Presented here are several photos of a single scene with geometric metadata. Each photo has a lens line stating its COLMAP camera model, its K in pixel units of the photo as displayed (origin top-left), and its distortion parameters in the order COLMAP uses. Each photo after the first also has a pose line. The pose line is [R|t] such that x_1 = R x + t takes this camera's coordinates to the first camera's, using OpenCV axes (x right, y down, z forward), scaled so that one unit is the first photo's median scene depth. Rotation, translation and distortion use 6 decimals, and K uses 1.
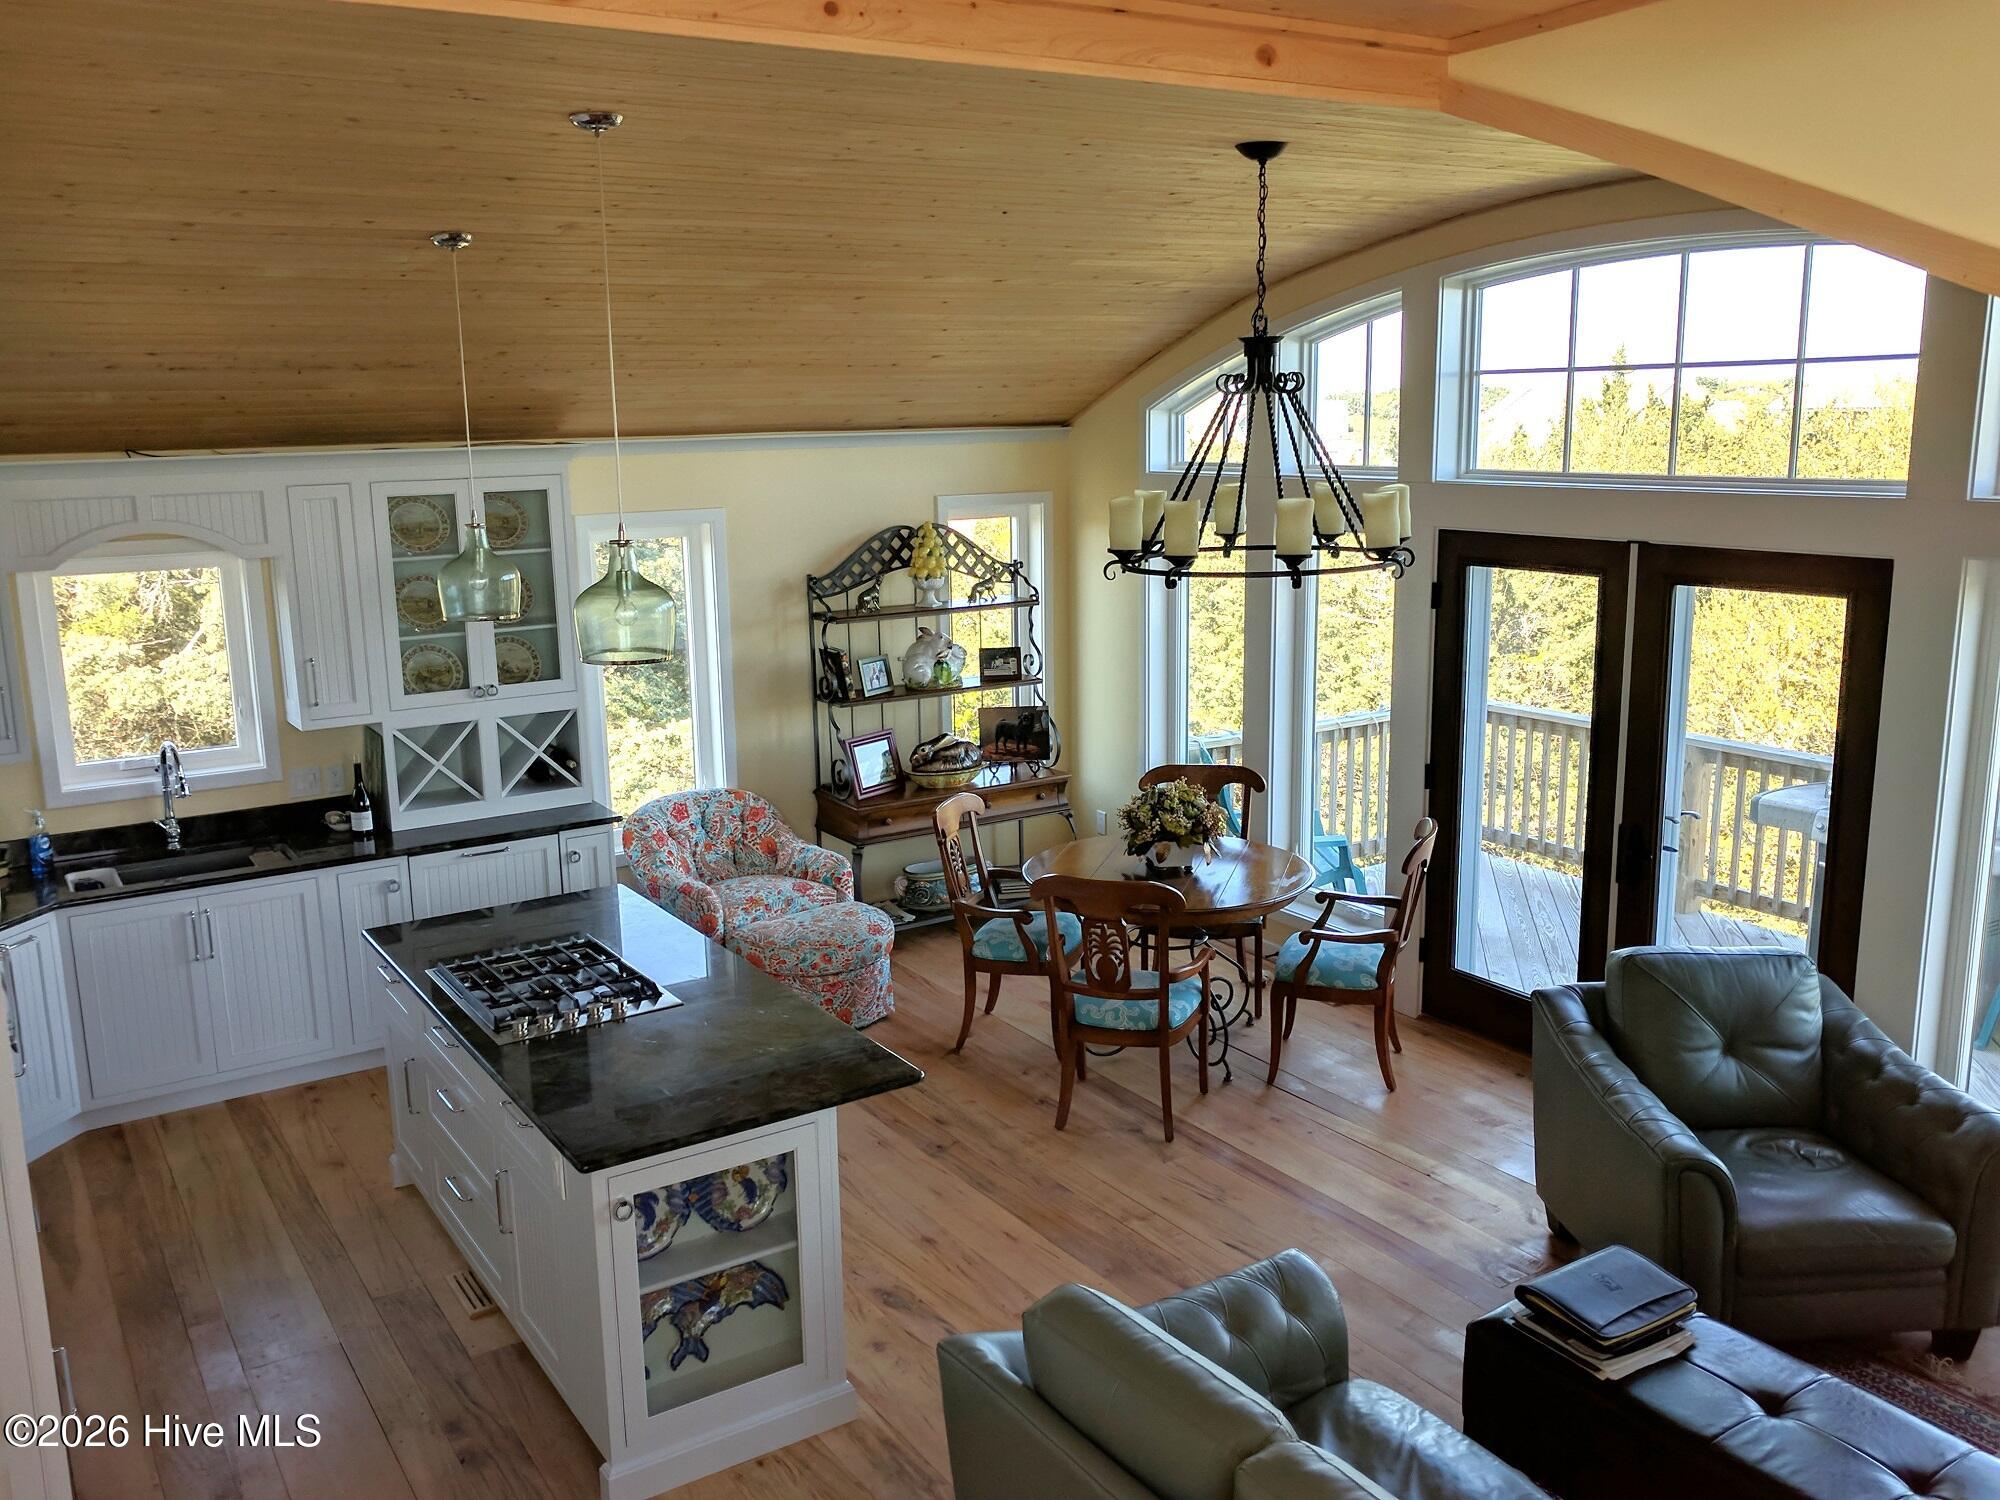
lens RADIAL K [[1693.8, 0, 957.8], [0, 1693.8, 746.4], [0, 0, 1]] dist [0.008844, -0.014675]
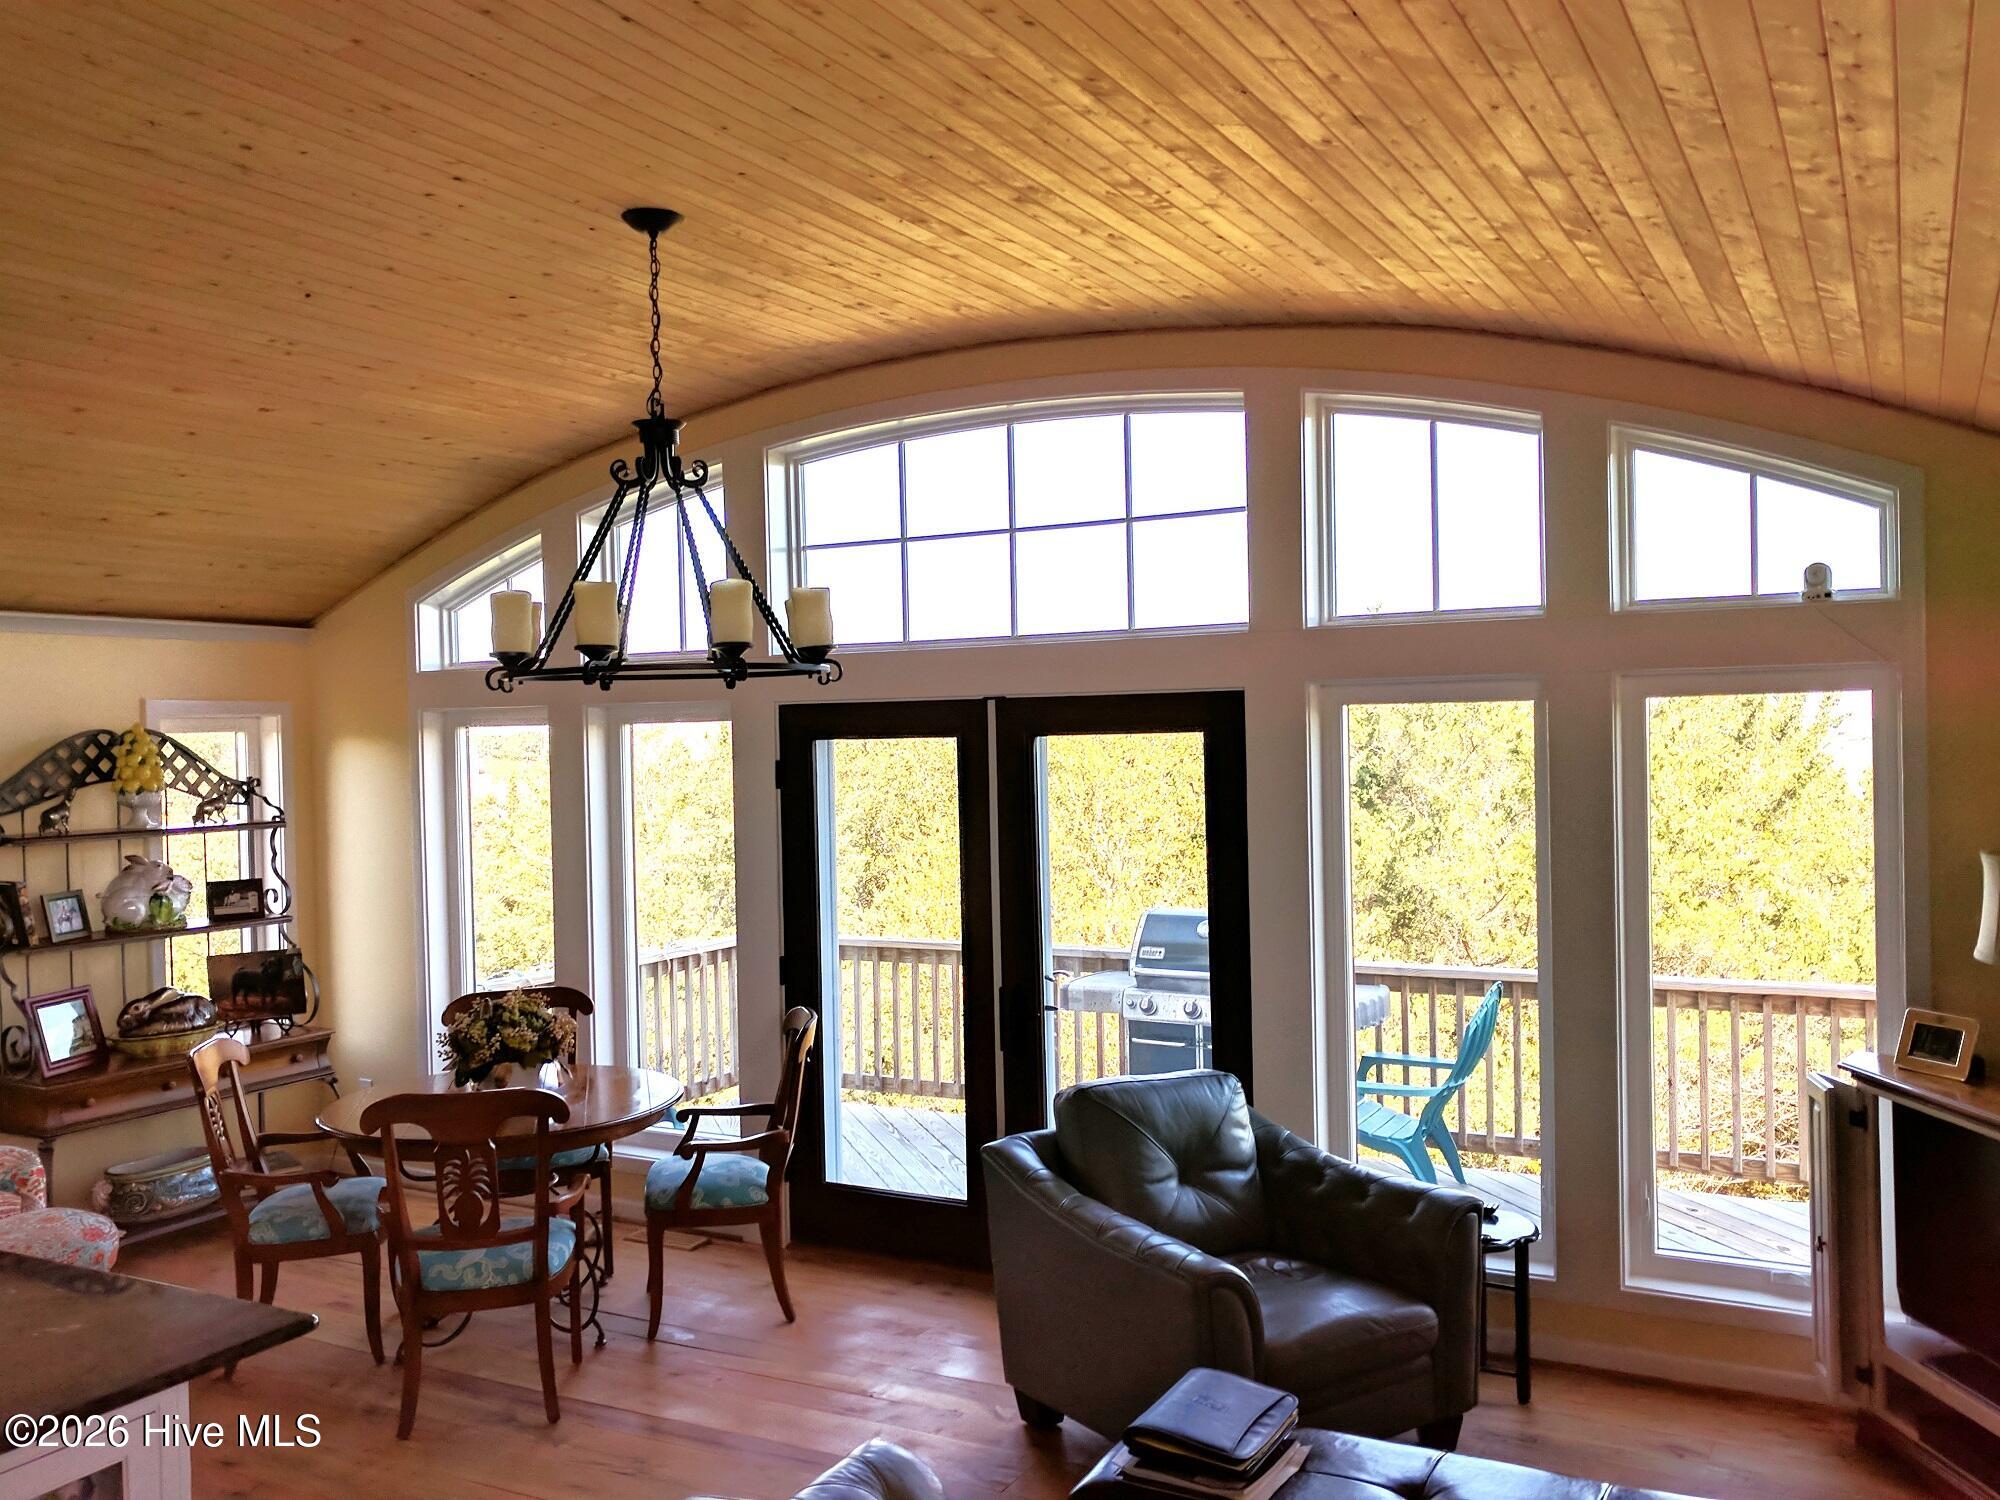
lens RADIAL K [[1697.1, 0, 995.5], [0, 1697.1, 760.4], [0, 0, 1]] dist [0.009549, -0.006278]
pose [[0.865863, 0.000451, 0.500281, -0.081732], [0.097254, 0.980771, -0.169206, 0.071534], [-0.490737, 0.195164, 0.849169, 0.139720]]
